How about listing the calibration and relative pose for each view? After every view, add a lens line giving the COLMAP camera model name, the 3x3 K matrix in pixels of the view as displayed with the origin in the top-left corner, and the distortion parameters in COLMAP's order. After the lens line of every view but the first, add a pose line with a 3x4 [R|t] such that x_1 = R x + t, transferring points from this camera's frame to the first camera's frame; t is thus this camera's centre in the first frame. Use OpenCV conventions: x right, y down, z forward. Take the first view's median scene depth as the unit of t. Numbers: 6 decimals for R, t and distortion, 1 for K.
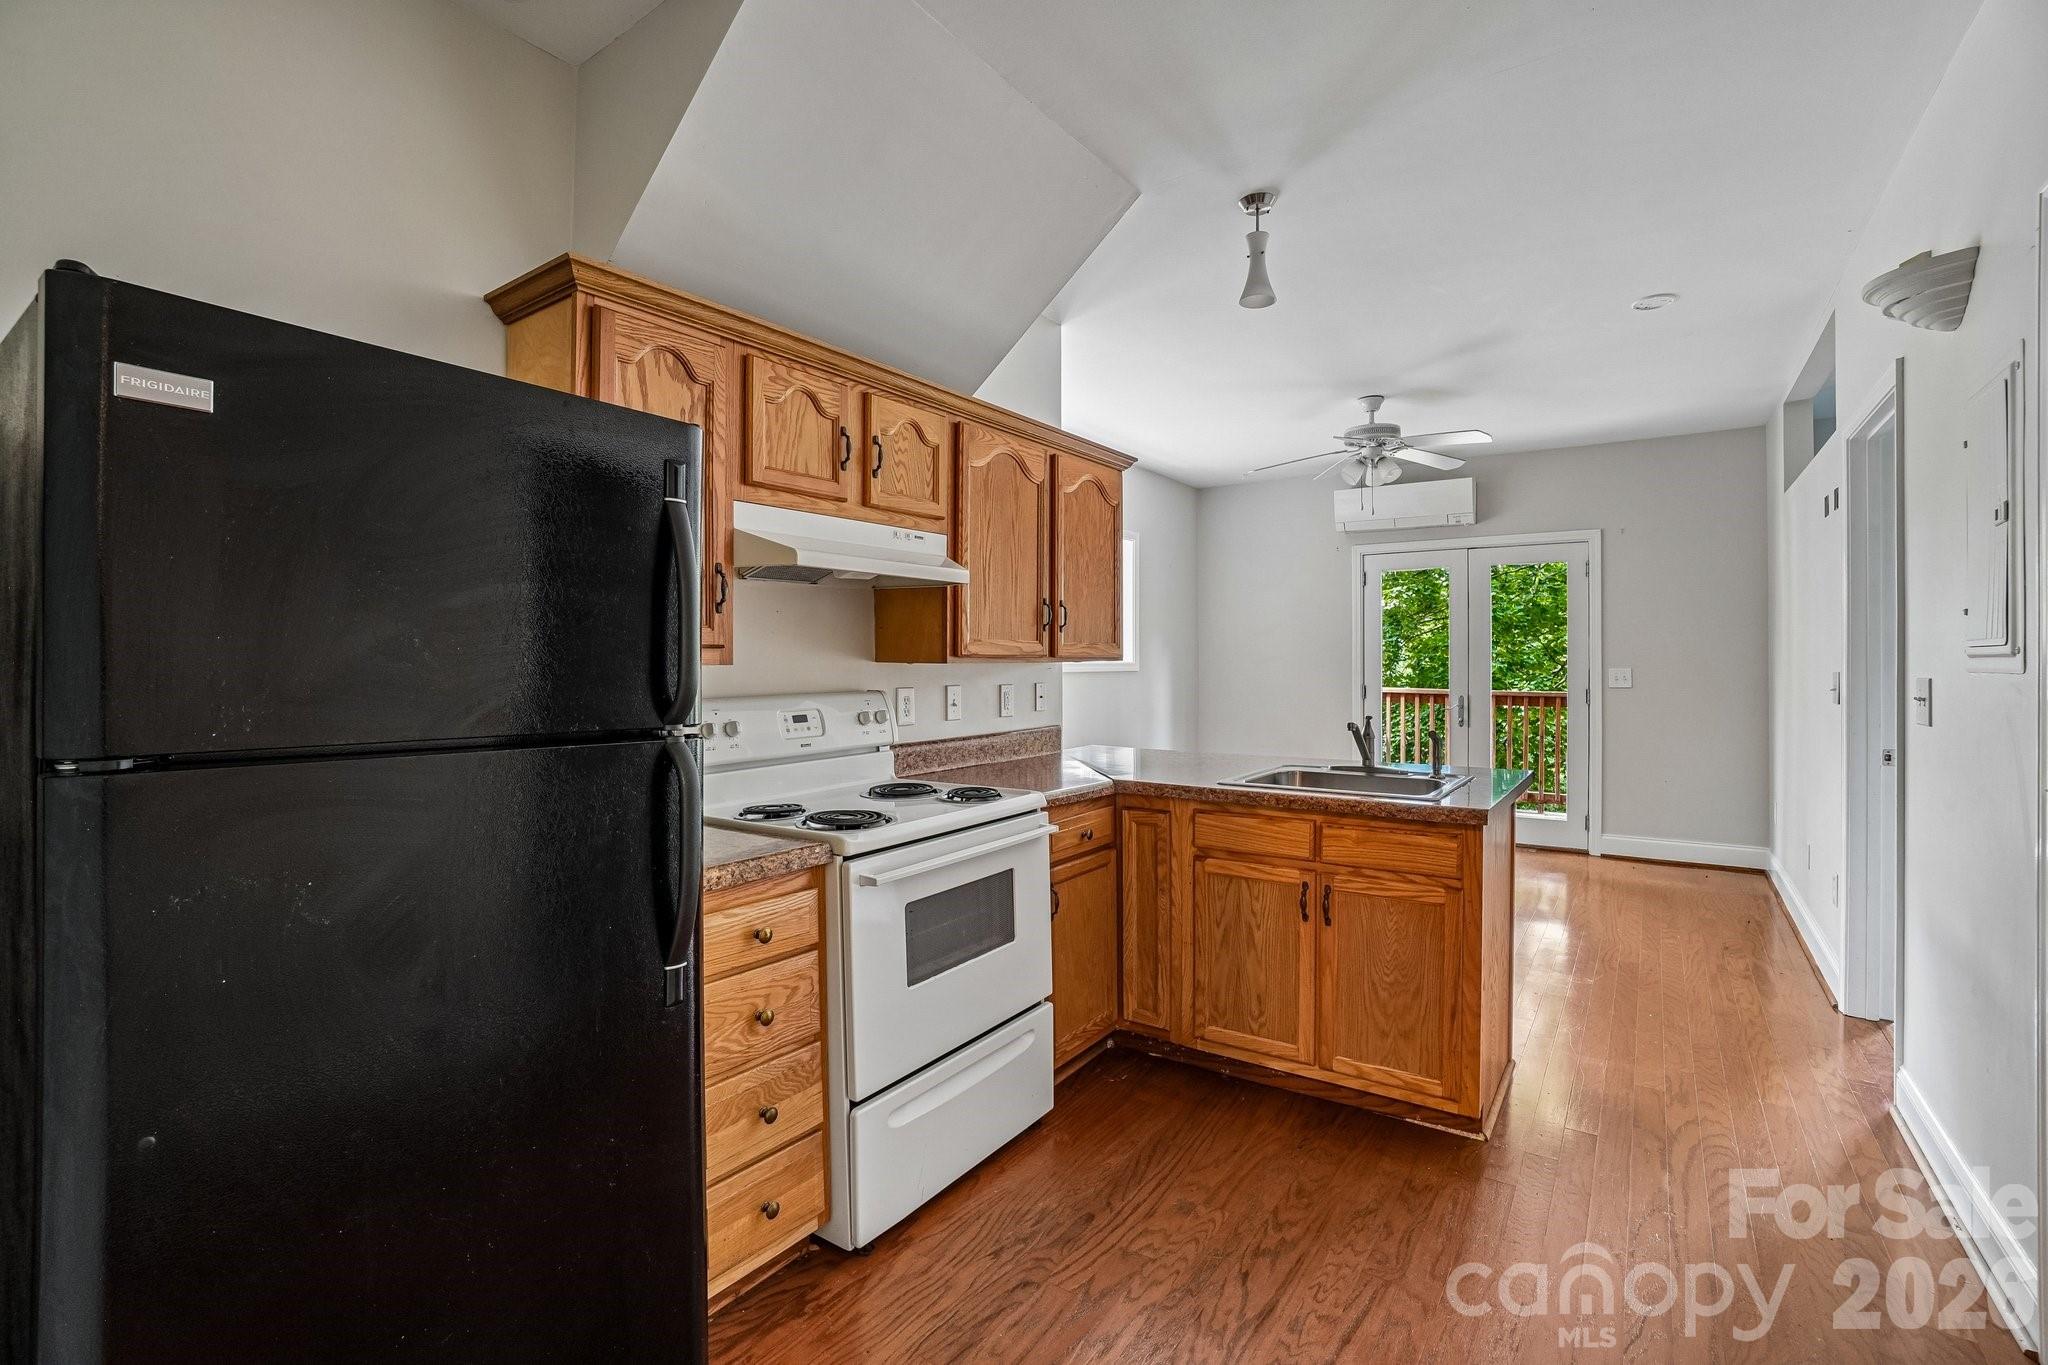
lens RADIAL K [[918.9, 0, 1025.9], [0, 918.9, 678.0], [0, 0, 1]] dist [-0.015414, 0.002406]
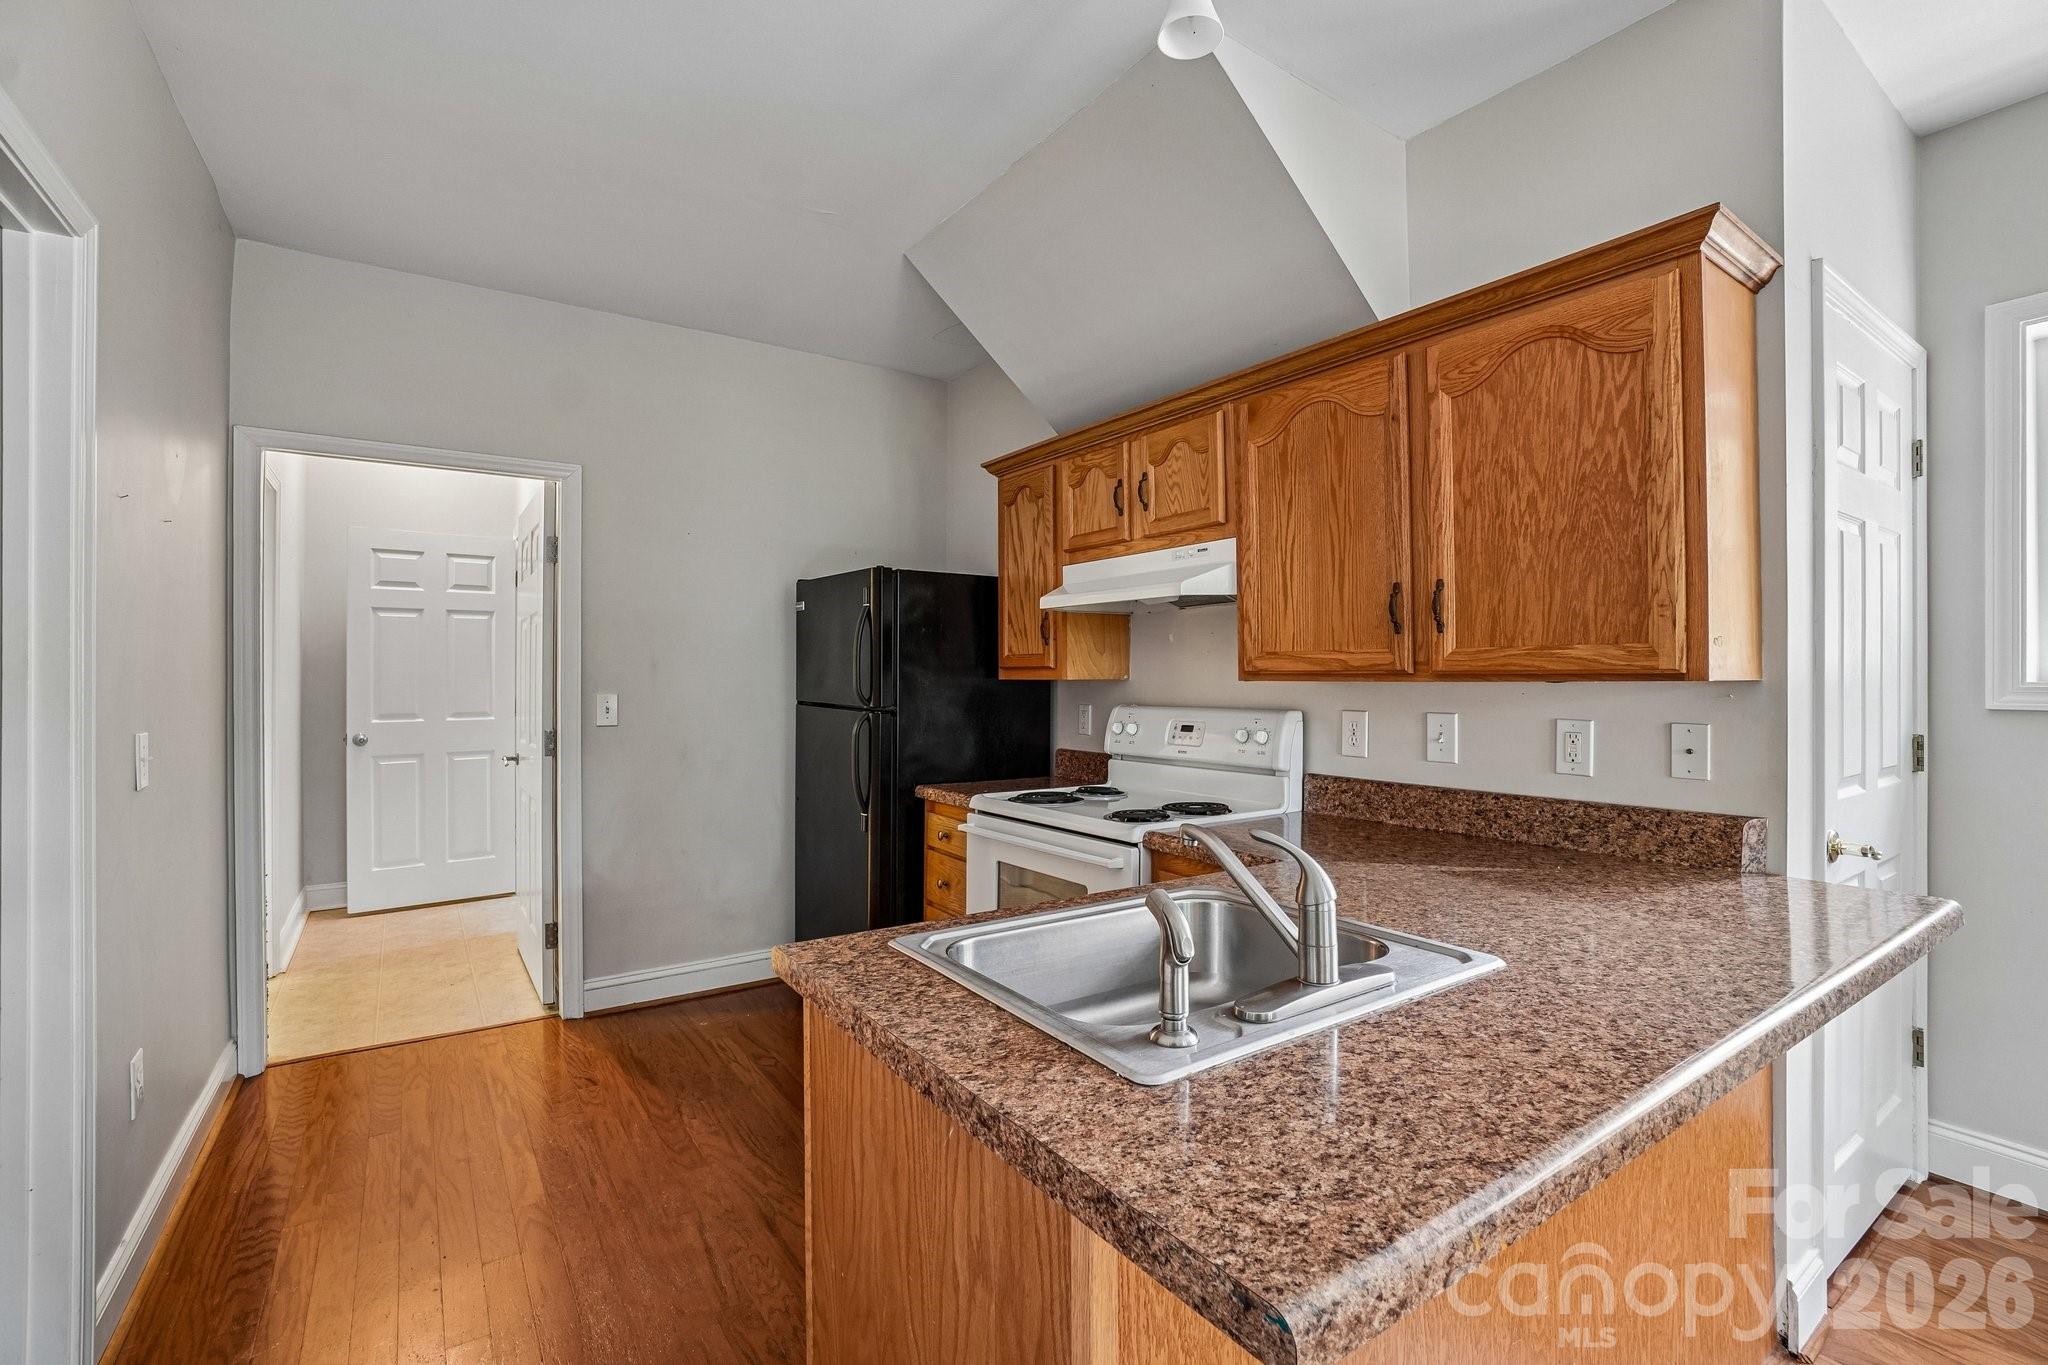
lens RADIAL K [[918.9, 0, 1024.0], [0, 918.9, 665.0], [0, 0, 1]] dist [-0.015414, 0.002406]
pose [[-0.339281, -0.003155, -0.940680, 0.876730], [-0.014336, 0.999896, 0.001817, -0.032431], [0.940576, 0.014102, -0.339290, 1.186199]]
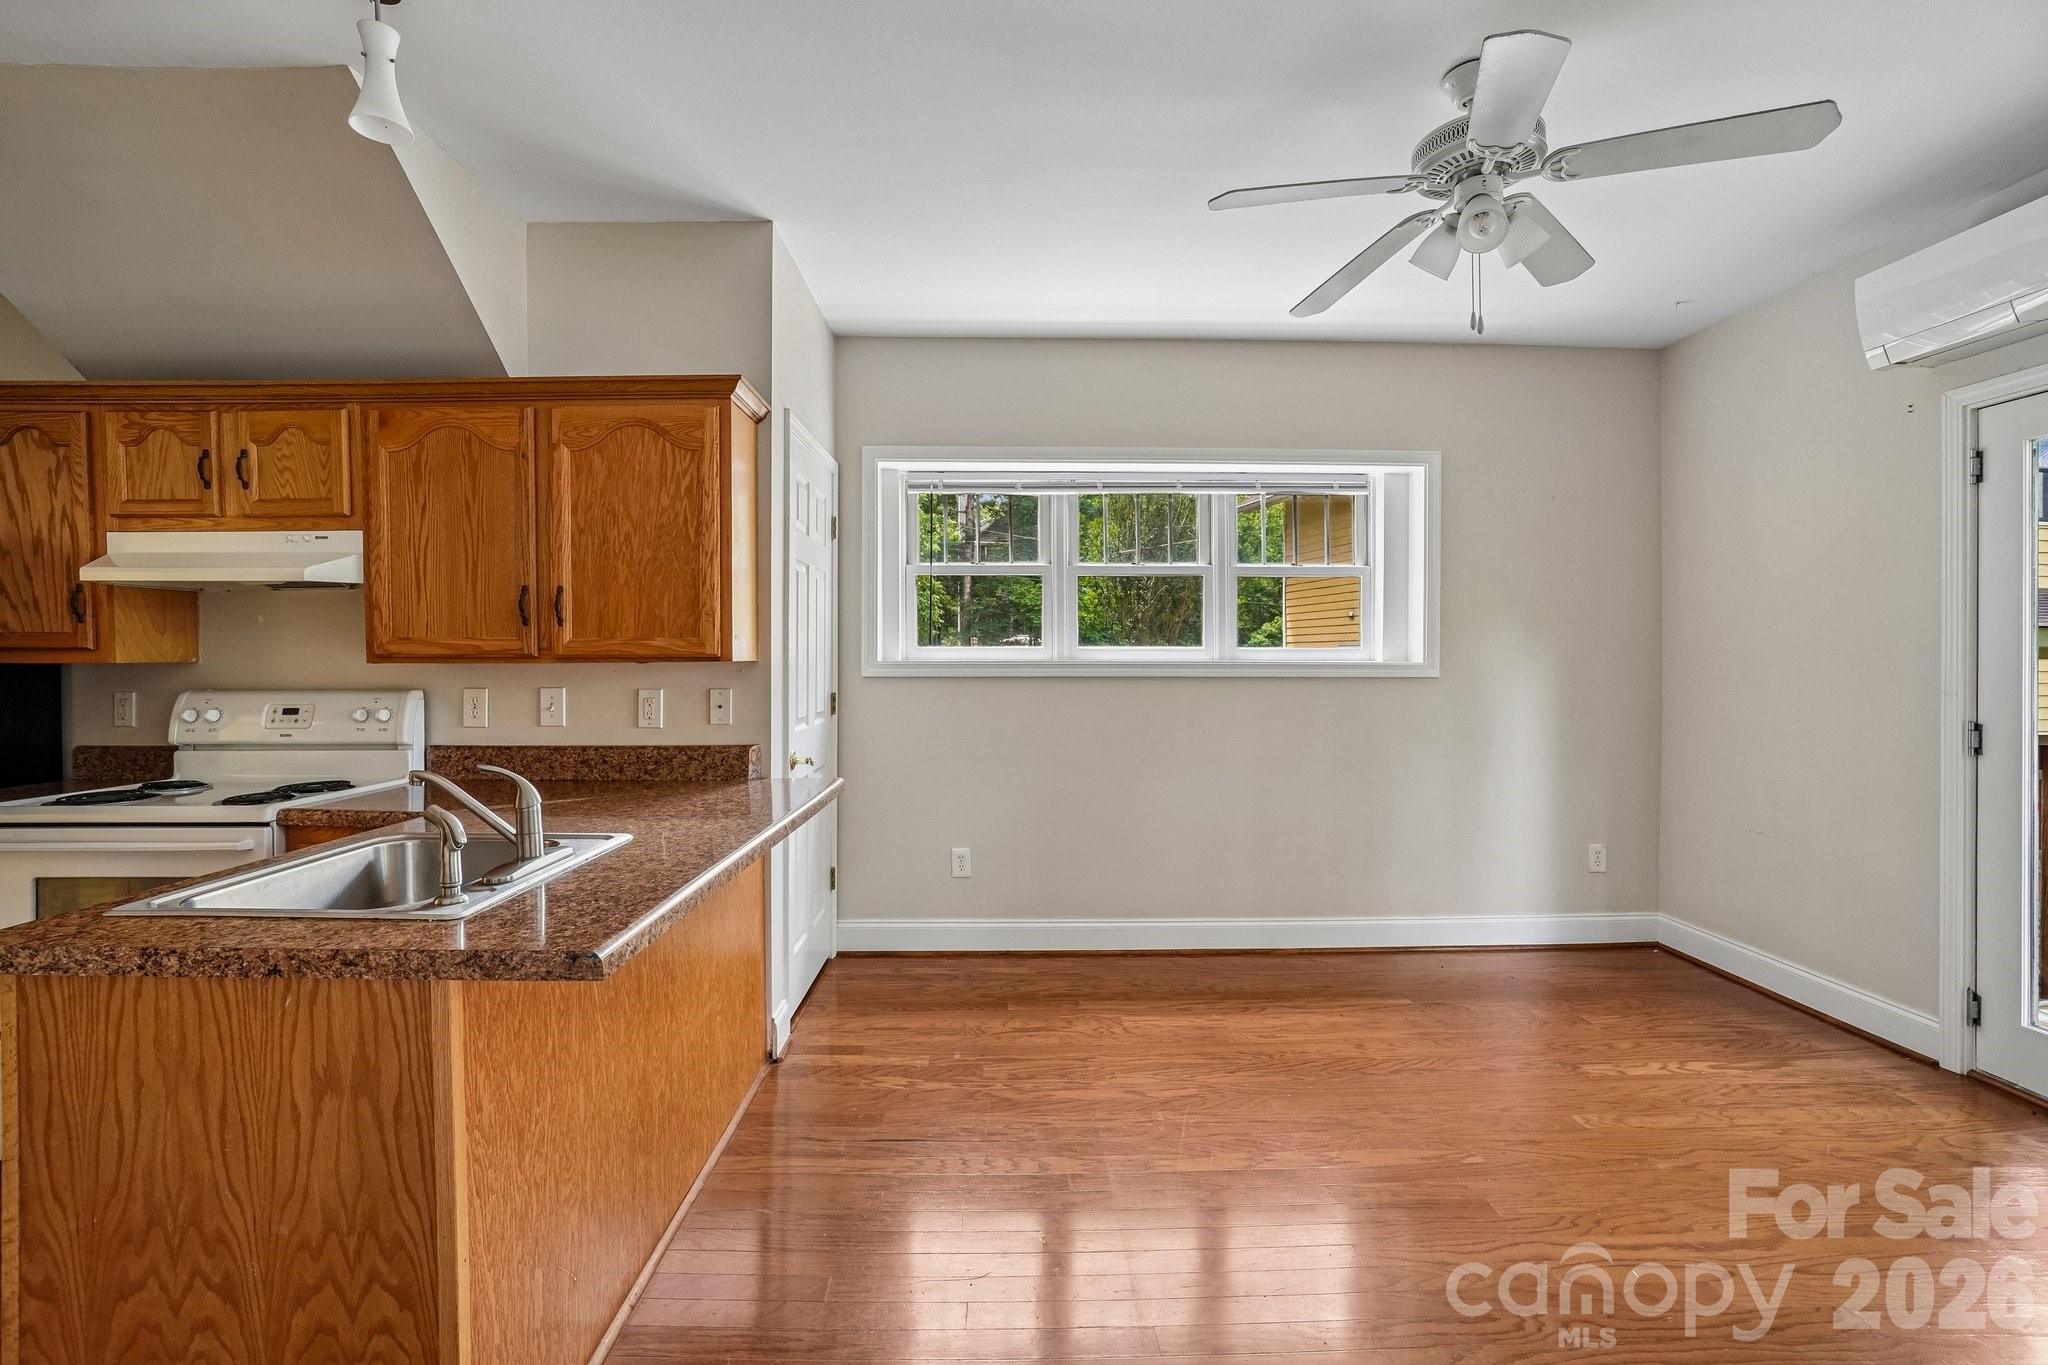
lens RADIAL K [[918.9, 0, 1015.1], [0, 918.9, 668.7], [0, 0, 1]] dist [-0.015414, 0.002406]
pose [[0.575735, 0.020901, -0.817369, 1.166195], [-0.019689, 0.999738, 0.011695, -0.038118], [0.817399, 0.009360, 0.575995, 1.077656]]
